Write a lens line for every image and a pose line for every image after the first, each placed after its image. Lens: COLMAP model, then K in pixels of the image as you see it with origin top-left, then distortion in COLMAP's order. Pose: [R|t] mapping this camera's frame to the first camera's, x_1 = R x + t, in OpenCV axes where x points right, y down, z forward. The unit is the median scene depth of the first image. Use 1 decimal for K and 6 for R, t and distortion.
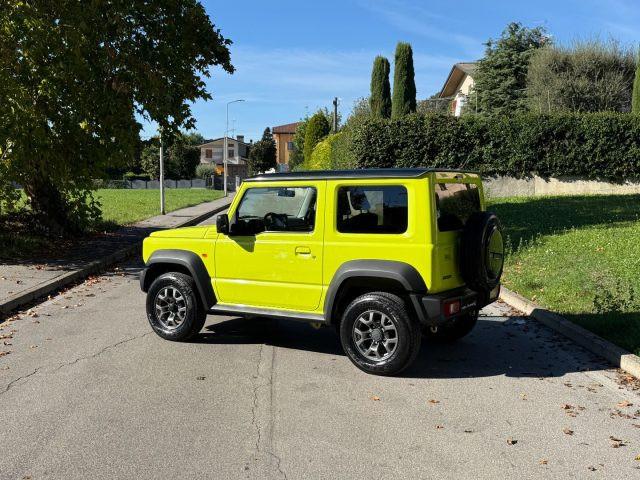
lens RADIAL K [[786.6, 0, 330.0], [0, 786.6, 240.1], [0, 0, 1]] dist [0.194527, -0.489180]
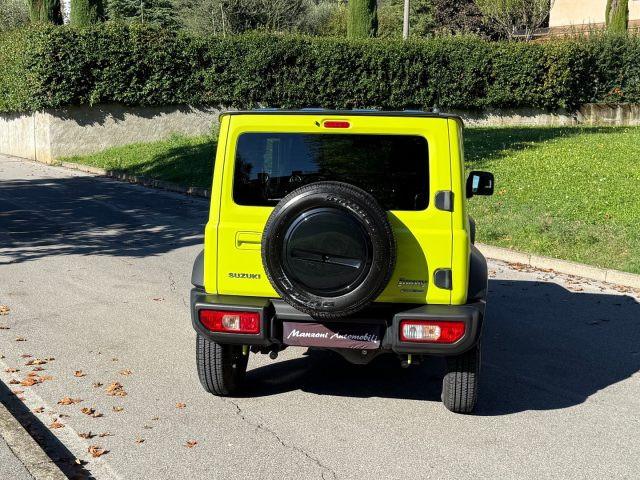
lens RADIAL K [[968.2, 0, 320.0], [0, 968.2, 240.0], [0, 0, 1]] dist [0.246672, -0.755185]
pose [[0.835406, -0.066874, 0.545550, -0.275833], [0.031181, 0.996738, 0.074434, -0.014649], [-0.548749, -0.045172, 0.834766, 0.084514]]
